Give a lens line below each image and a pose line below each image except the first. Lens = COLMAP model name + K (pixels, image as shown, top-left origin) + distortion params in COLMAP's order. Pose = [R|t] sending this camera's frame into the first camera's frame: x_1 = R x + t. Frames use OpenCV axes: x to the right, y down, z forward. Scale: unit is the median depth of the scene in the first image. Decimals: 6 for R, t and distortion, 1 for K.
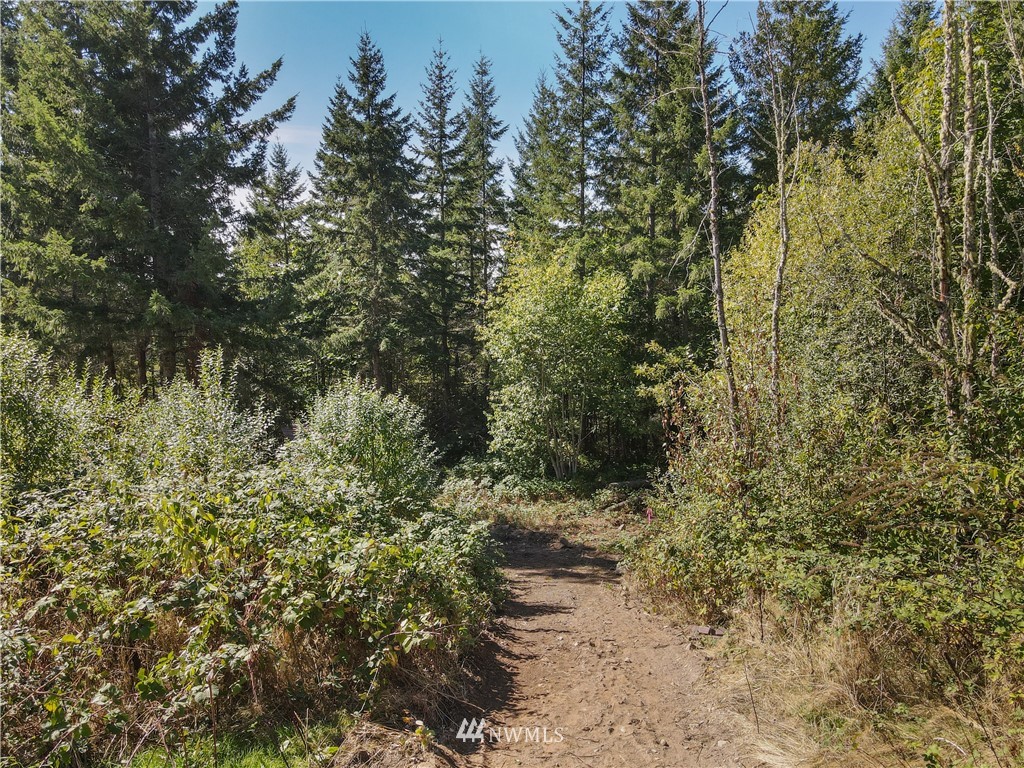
lens RADIAL K [[715.7, 0, 504.0], [0, 715.7, 391.5], [0, 0, 1]] dist [0.221527, -0.224778]
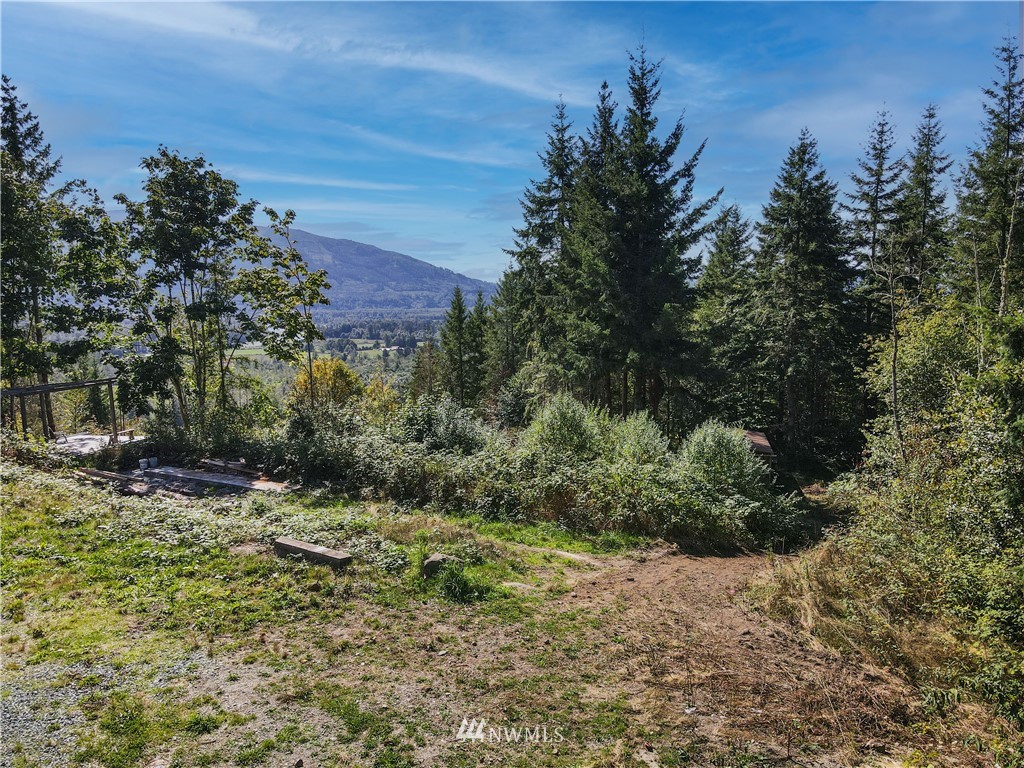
lens RADIAL K [[715.7, 0, 504.0], [0, 715.7, 391.5], [0, 0, 1]] dist [0.221527, -0.224778]
pose [[0.806799, 0.072723, -0.586333, 0.183464], [-0.051942, 0.997284, 0.052220, -0.064528], [0.588538, -0.011676, 0.808385, -0.348540]]
